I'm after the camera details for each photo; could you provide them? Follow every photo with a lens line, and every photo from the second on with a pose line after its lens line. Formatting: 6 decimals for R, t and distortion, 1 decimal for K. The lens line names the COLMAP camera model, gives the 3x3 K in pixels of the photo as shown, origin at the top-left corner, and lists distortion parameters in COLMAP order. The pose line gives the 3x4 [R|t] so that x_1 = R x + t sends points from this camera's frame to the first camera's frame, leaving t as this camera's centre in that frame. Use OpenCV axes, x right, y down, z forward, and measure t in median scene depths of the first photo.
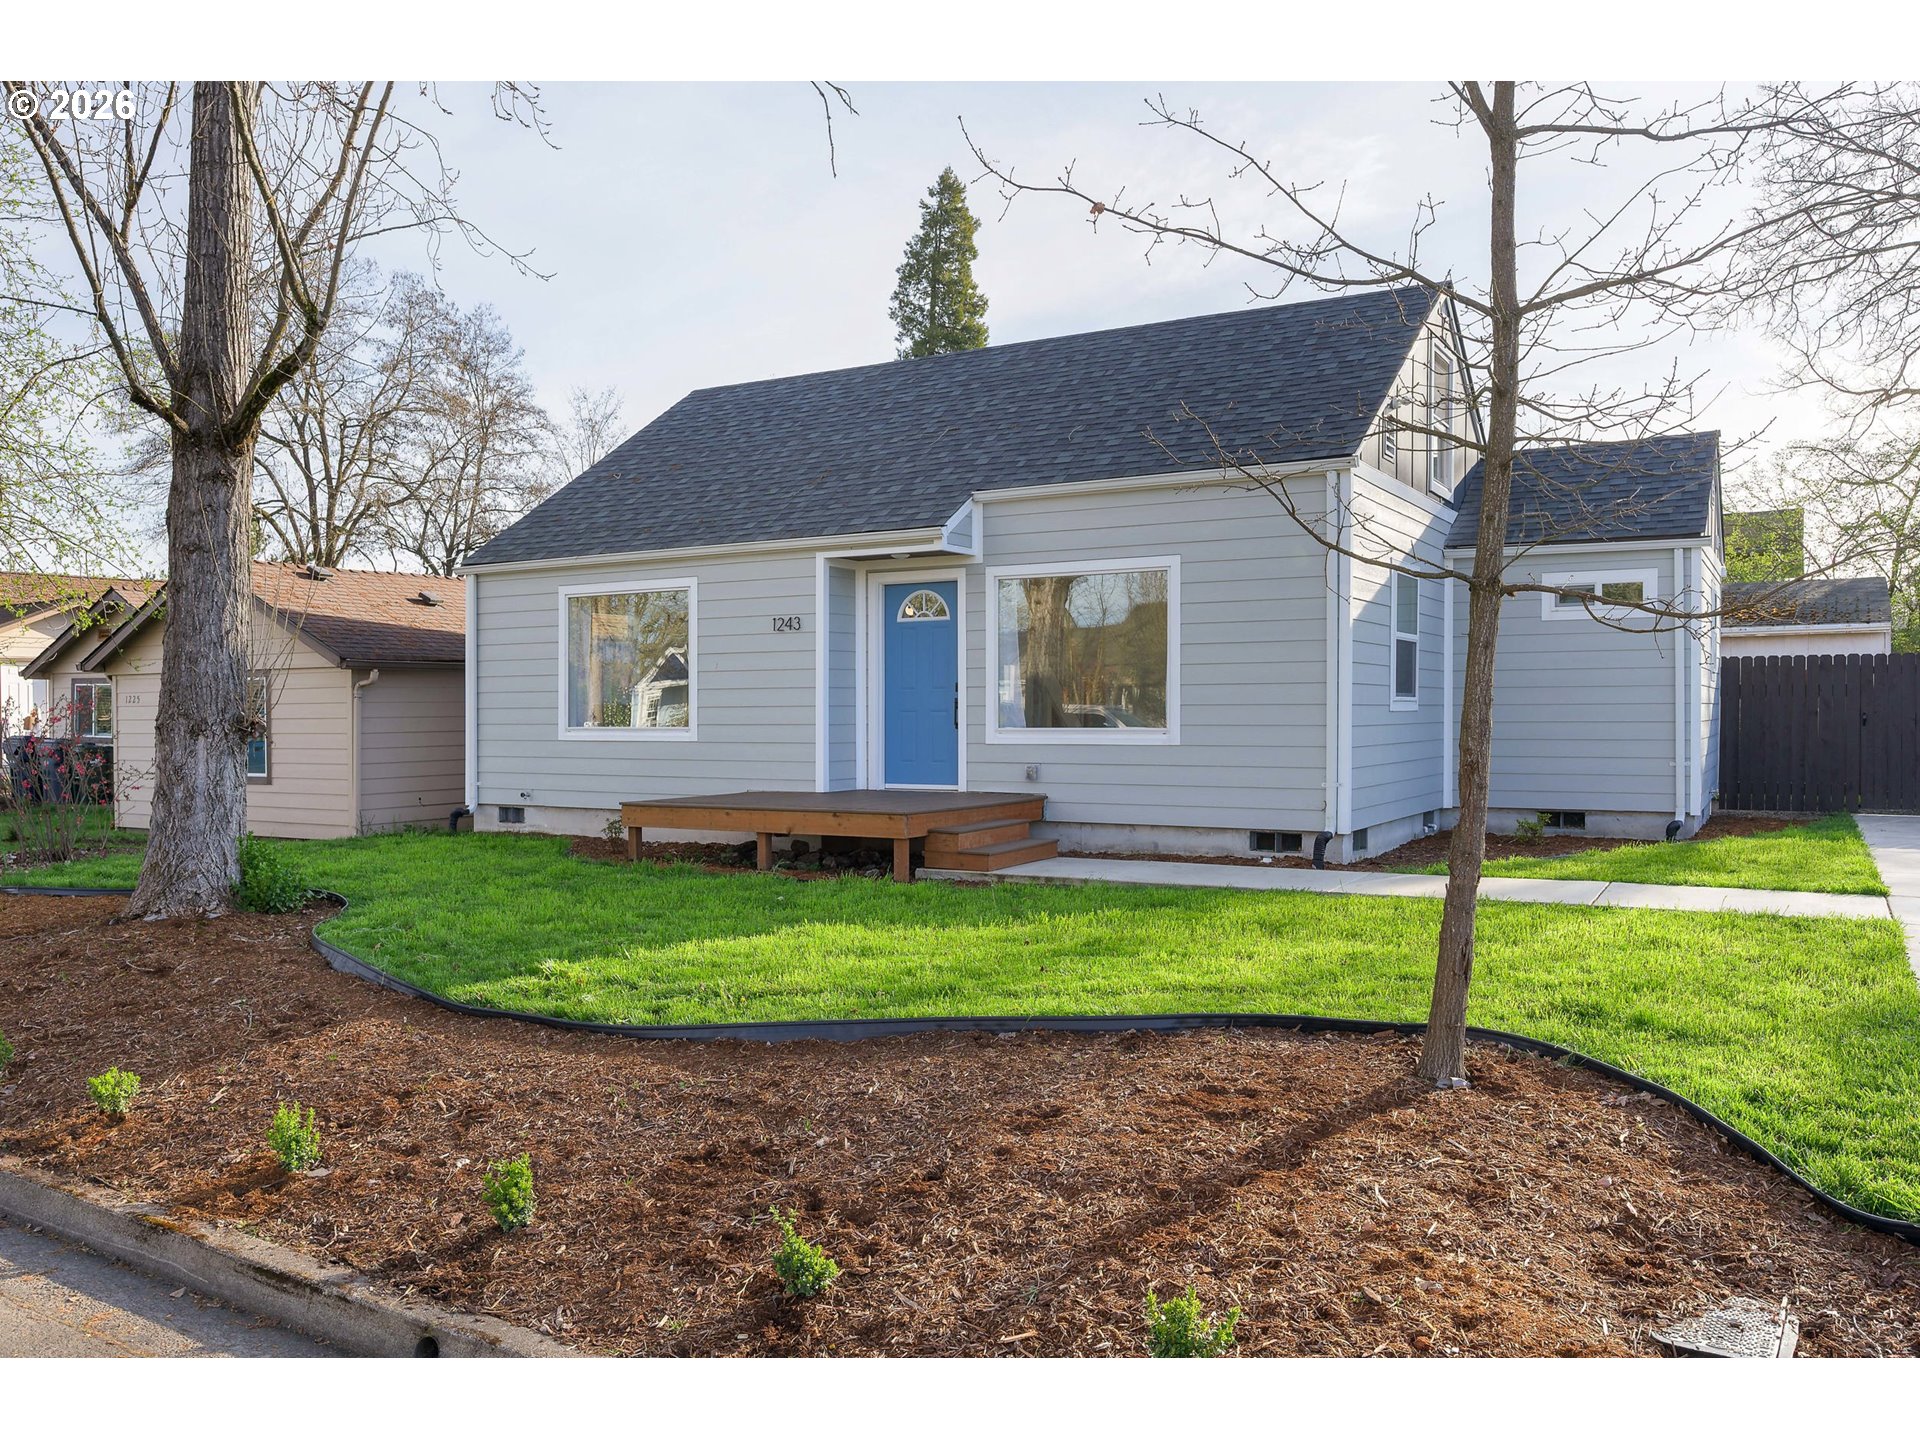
lens RADIAL K [[1506.2, 0, 960.0], [0, 1506.2, 720.0], [0, 0, 1]] dist [-0.055106, -0.002072]
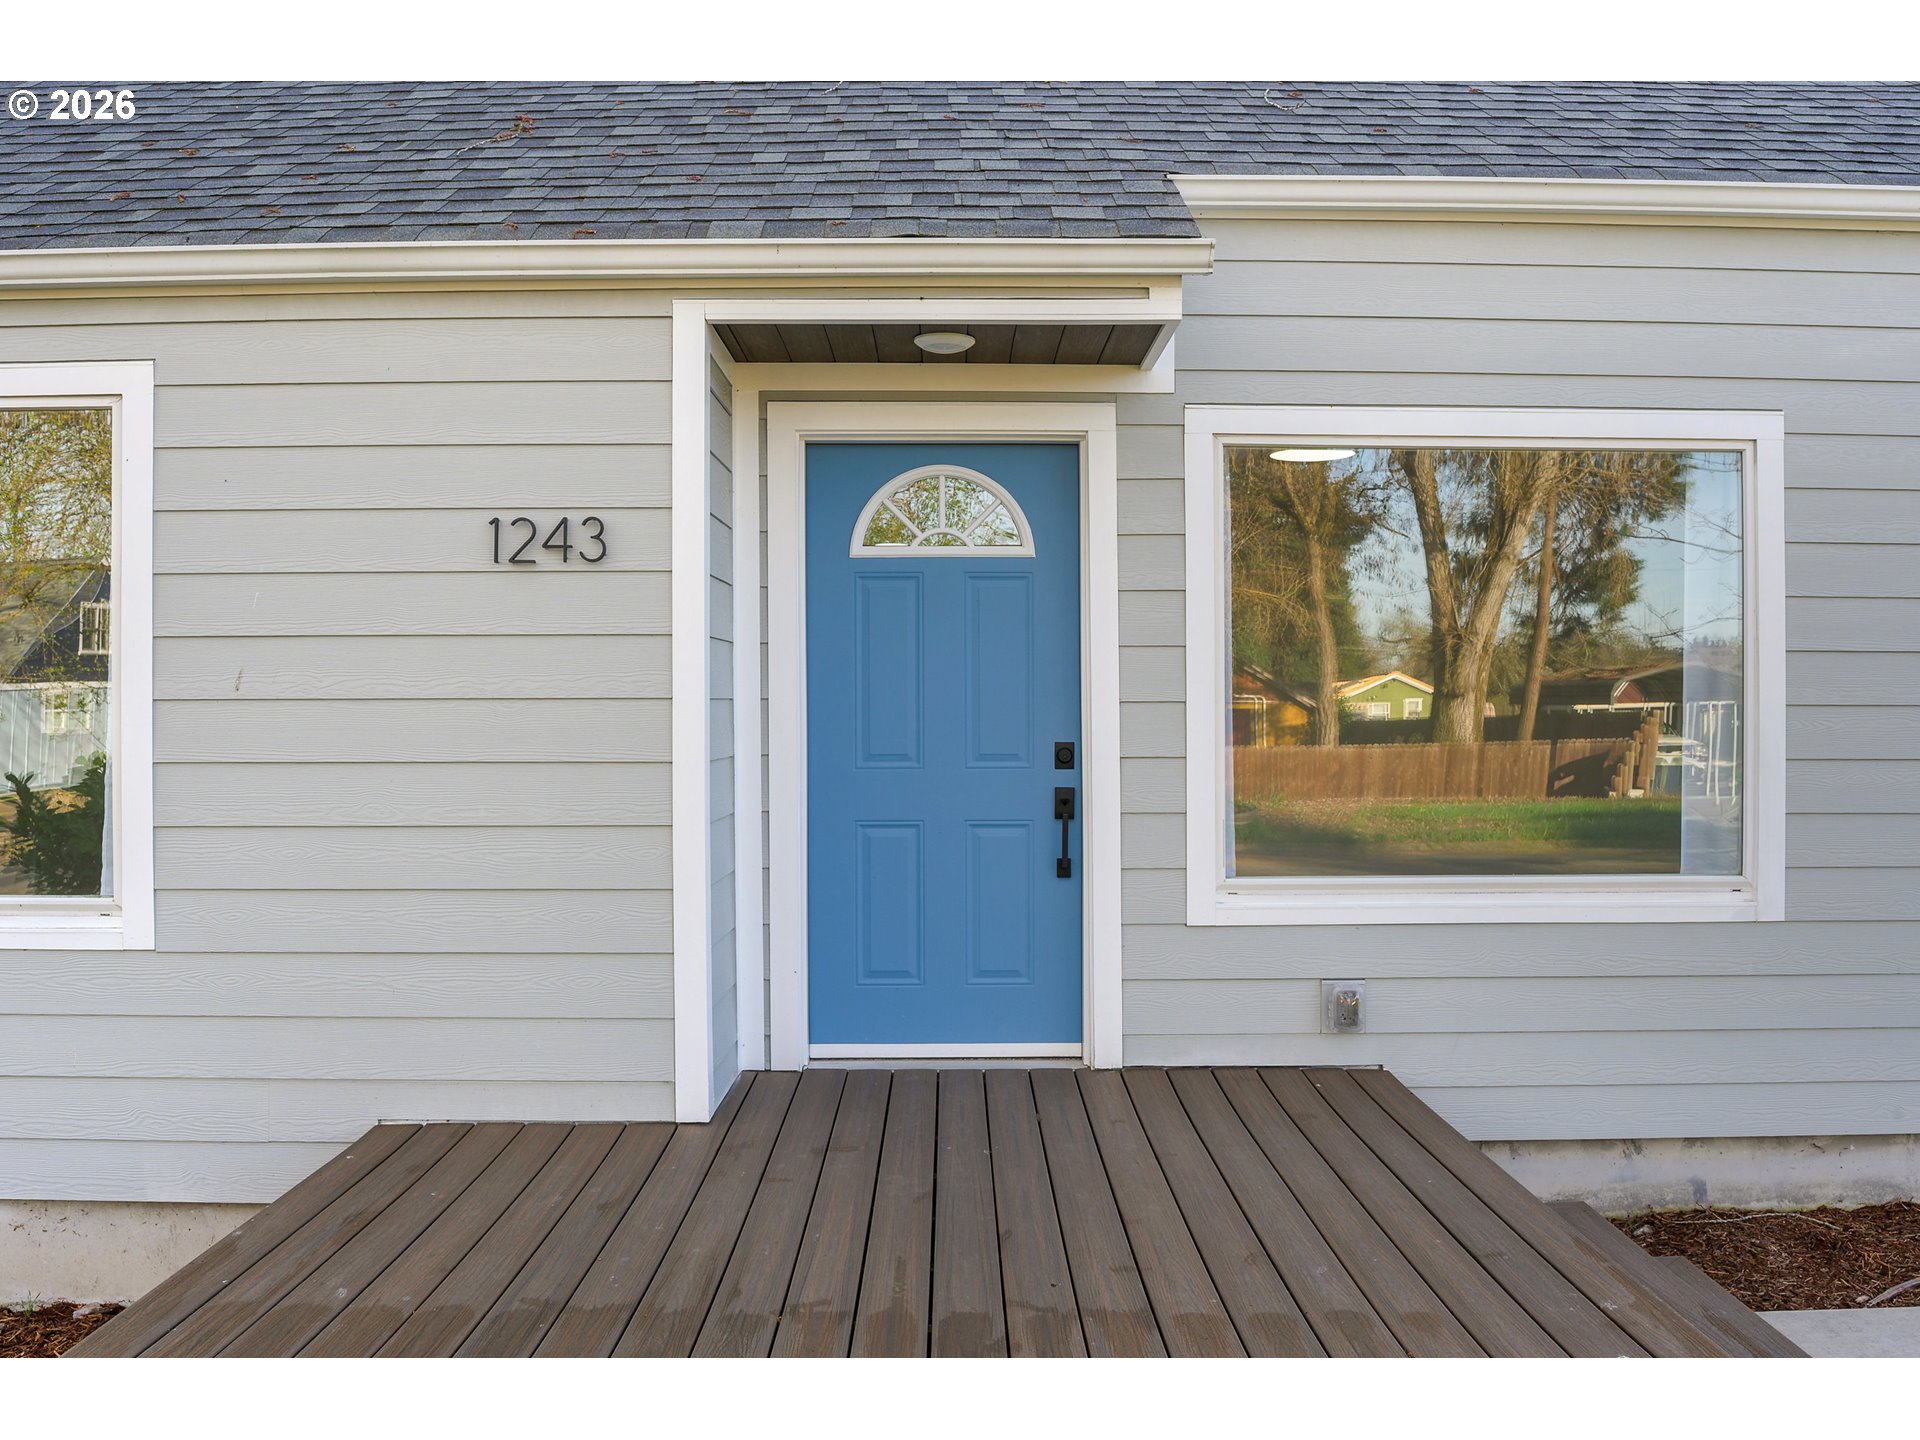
lens RADIAL K [[1506.2, 0, 960.0], [0, 1506.2, 720.0], [0, 0, 1]] dist [-0.055106, -0.002072]
pose [[0.856174, -0.001716, 0.516685, -0.211524], [-0.001143, 0.999986, 0.005215, -0.033938], [-0.516686, -0.005055, 0.856160, 0.775804]]
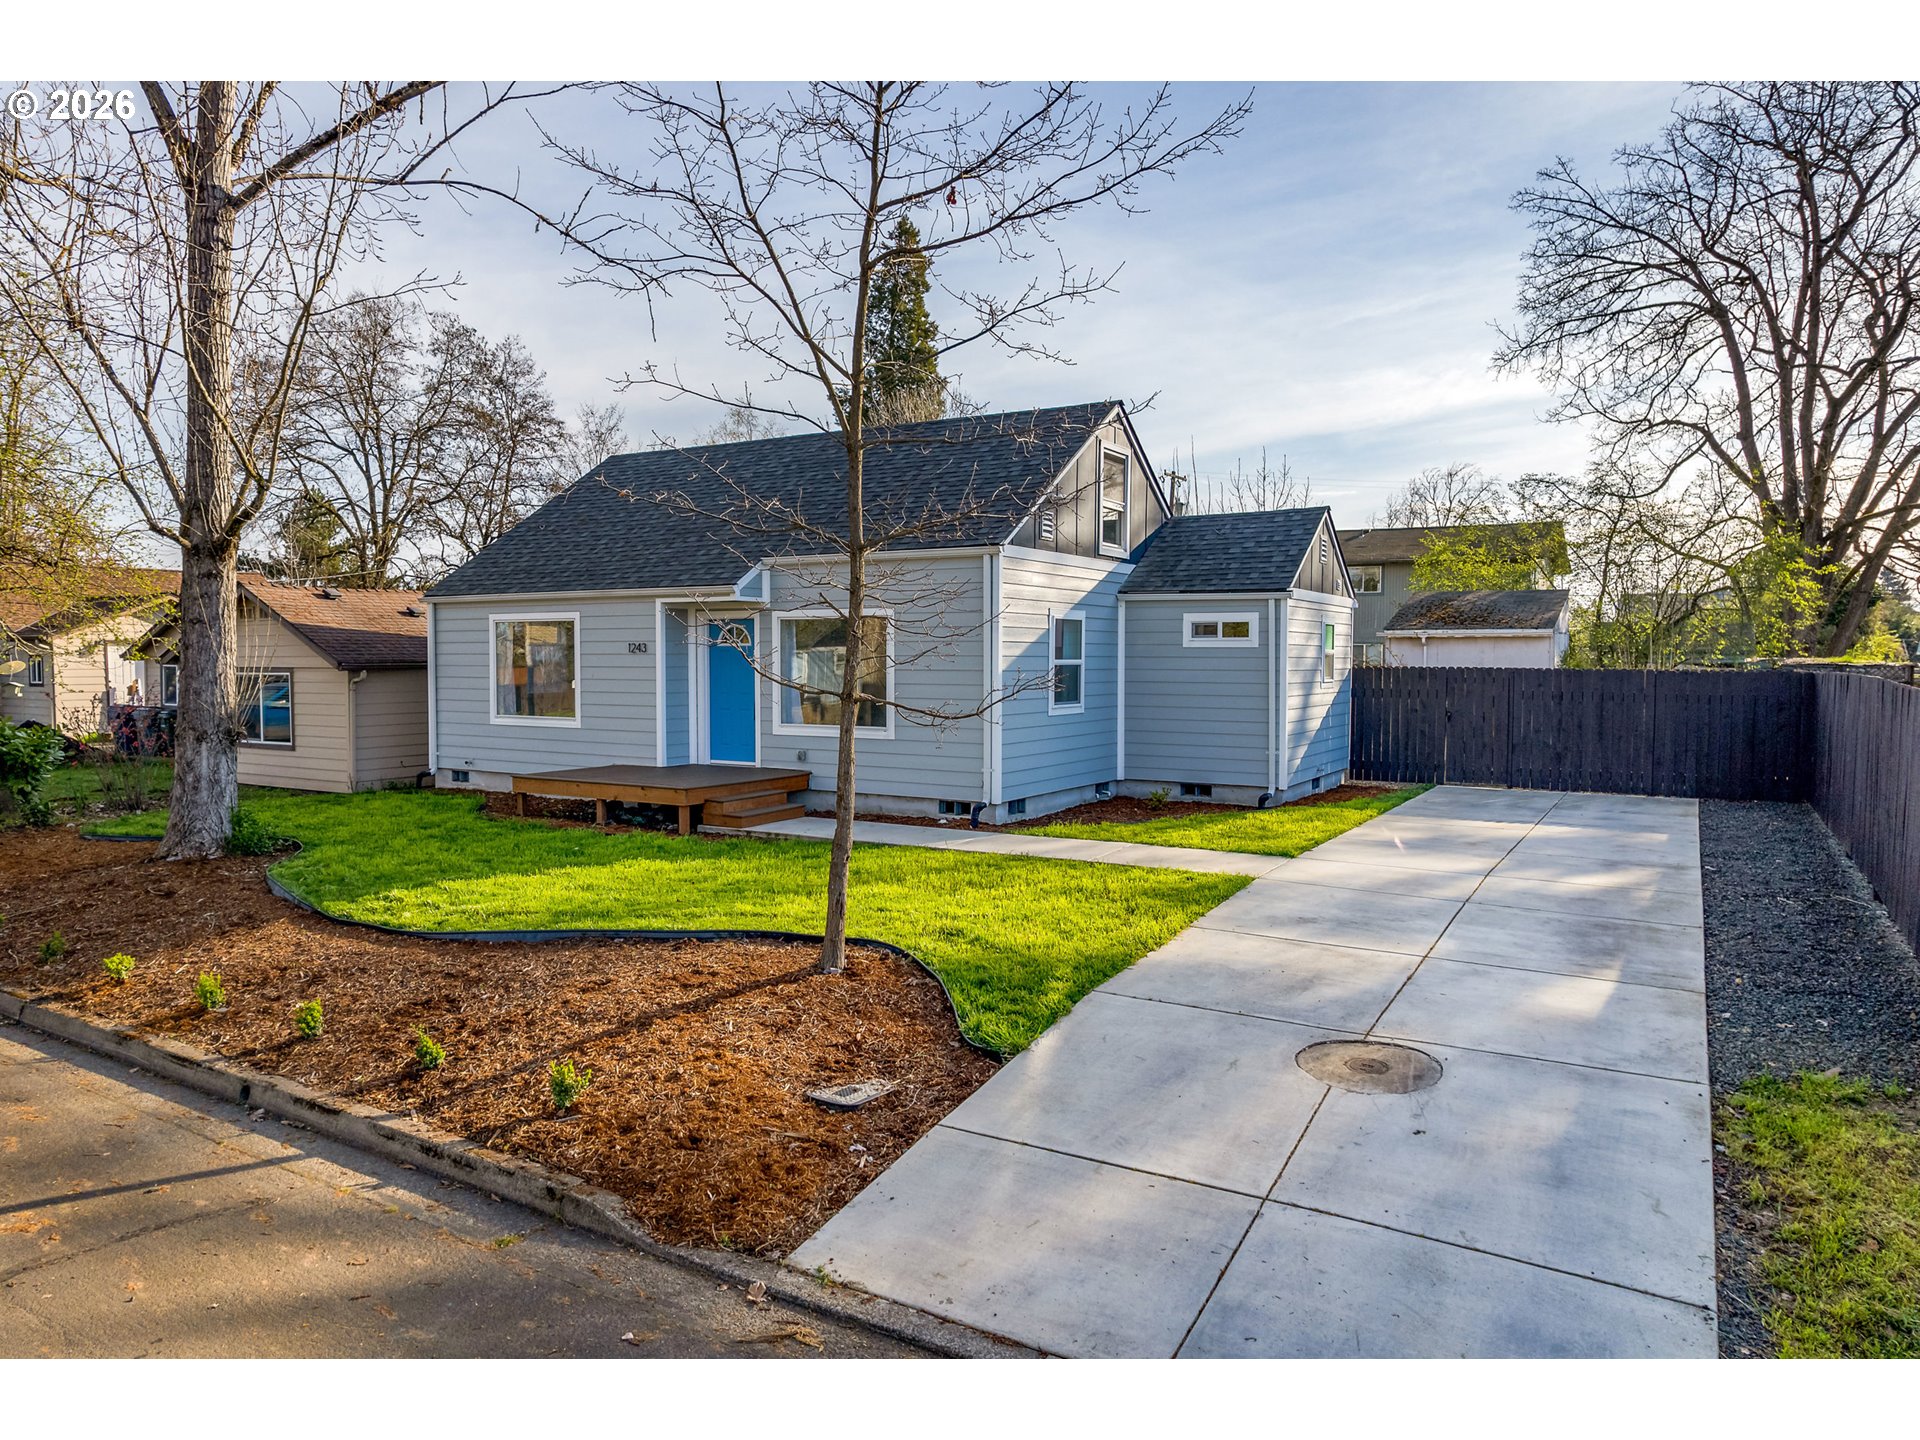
lens RADIAL K [[1301.8, 0, 960.0], [0, 1301.8, 720.0], [0, 0, 1]] dist [-0.106535, 0.095073]
pose [[0.999961, 0.008815, 0.000296, 0.203183], [-0.008820, 0.999000, 0.043842, -0.056055], [0.000091, -0.043842, 0.999038, -0.236384]]
